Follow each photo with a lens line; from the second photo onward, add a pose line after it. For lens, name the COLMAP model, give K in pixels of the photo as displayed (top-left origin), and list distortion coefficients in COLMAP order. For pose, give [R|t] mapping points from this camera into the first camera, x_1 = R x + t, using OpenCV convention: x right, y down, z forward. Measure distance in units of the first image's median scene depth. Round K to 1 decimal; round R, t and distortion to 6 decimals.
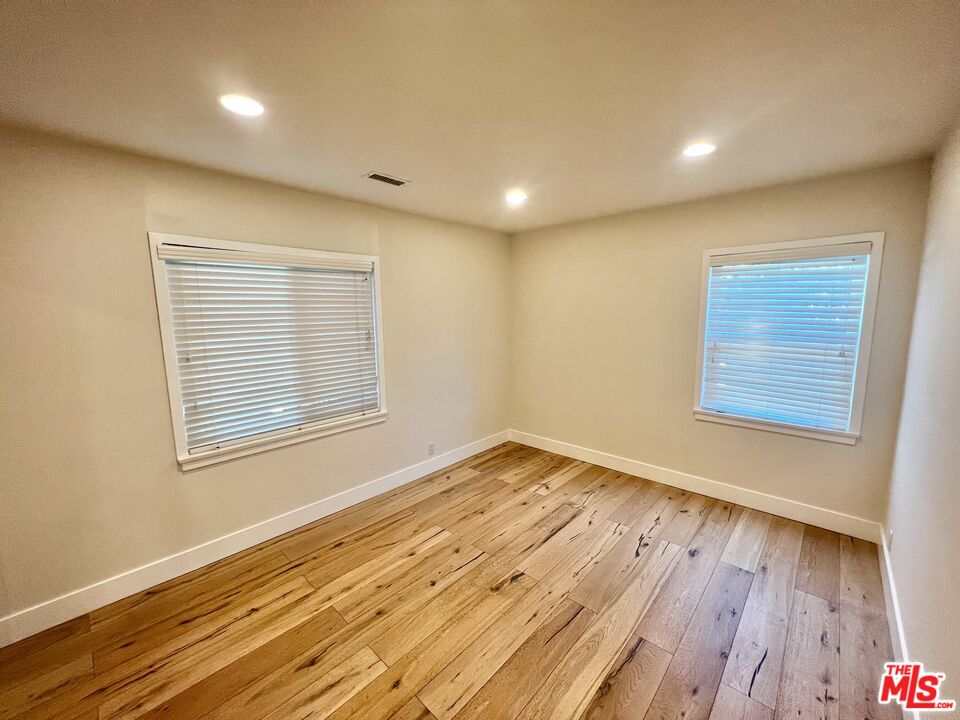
lens RADIAL K [[385.1, 0, 481.8], [0, 385.1, 363.2], [0, 0, 1]] dist [-0.002404, 0.000841]
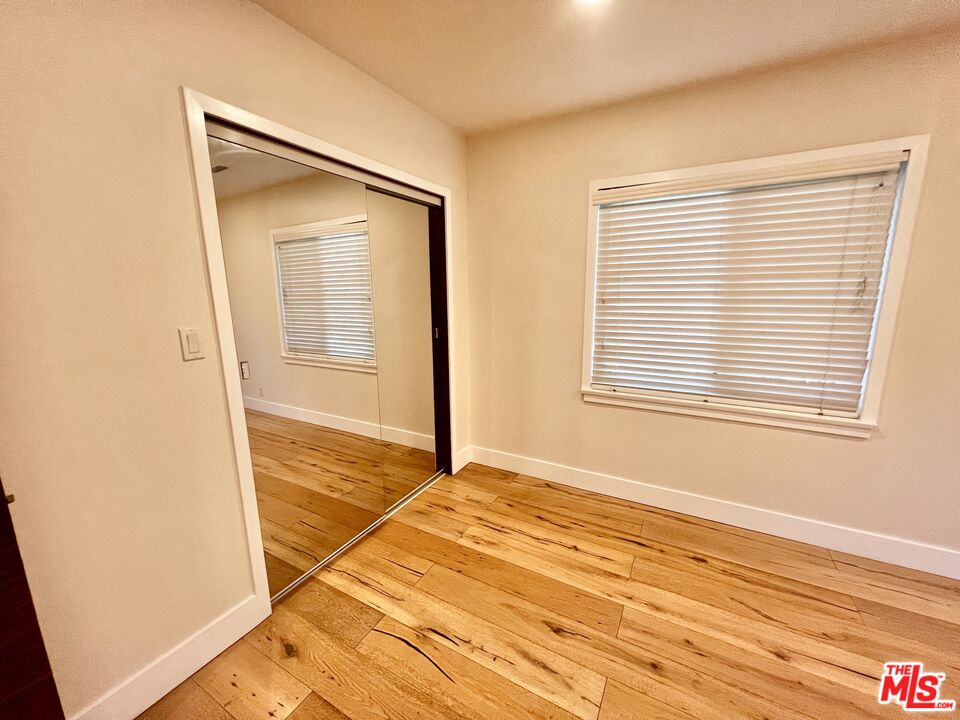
lens RADIAL K [[385.1, 0, 478.5], [0, 385.1, 361.7], [0, 0, 1]] dist [-0.002404, 0.000841]
pose [[0.237615, 0.193650, -0.951861, 0.193611], [-0.125859, 0.977804, 0.167510, 0.019934], [0.963171, 0.079998, 0.256713, 0.400885]]
